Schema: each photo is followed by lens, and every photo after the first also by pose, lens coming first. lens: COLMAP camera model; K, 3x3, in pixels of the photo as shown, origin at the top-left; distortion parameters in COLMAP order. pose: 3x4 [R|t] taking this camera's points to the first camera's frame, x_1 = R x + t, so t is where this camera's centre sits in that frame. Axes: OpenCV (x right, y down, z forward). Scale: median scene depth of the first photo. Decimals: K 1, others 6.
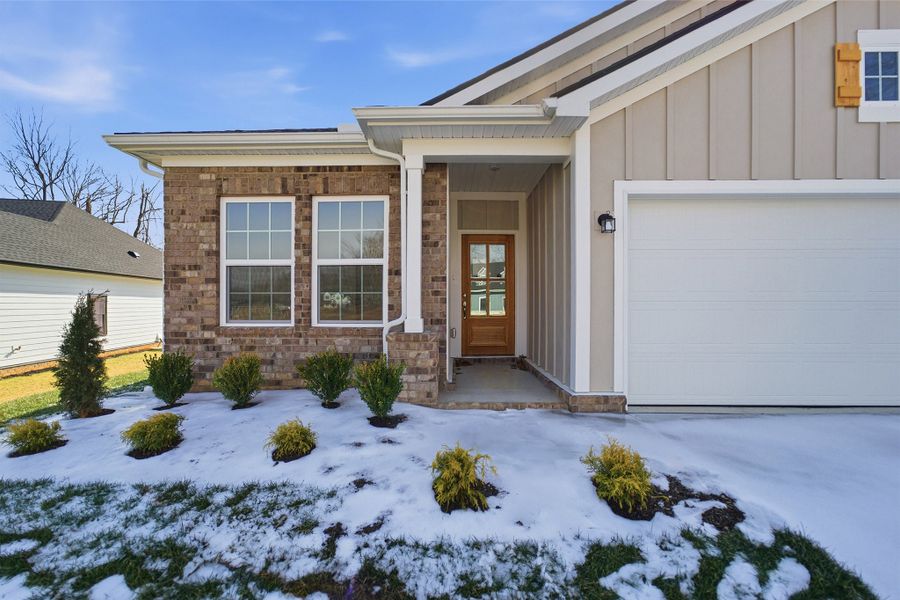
lens RADIAL K [[360.6, 0, 449.8], [0, 360.6, 303.3], [0, 0, 1]] dist [-0.000919, -0.000426]
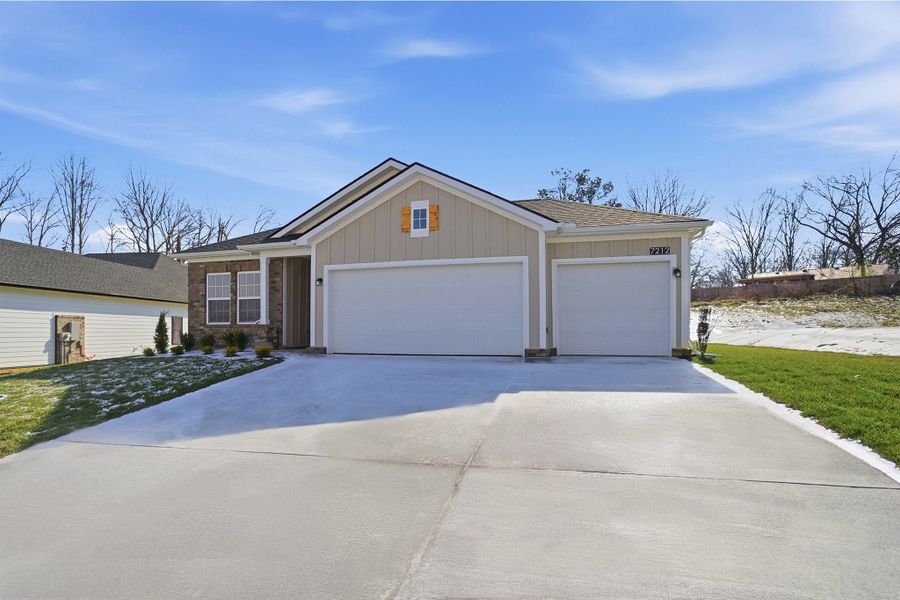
lens RADIAL K [[467.8, 0, 449.0], [0, 467.8, 329.6], [0, 0, 1]] dist [-0.000982, 0.000135]
pose [[0.963645, -0.004694, -0.267146, 1.903220], [0.003222, 0.999977, -0.005949, 0.126705], [0.267168, 0.004872, 0.963638, -1.729682]]
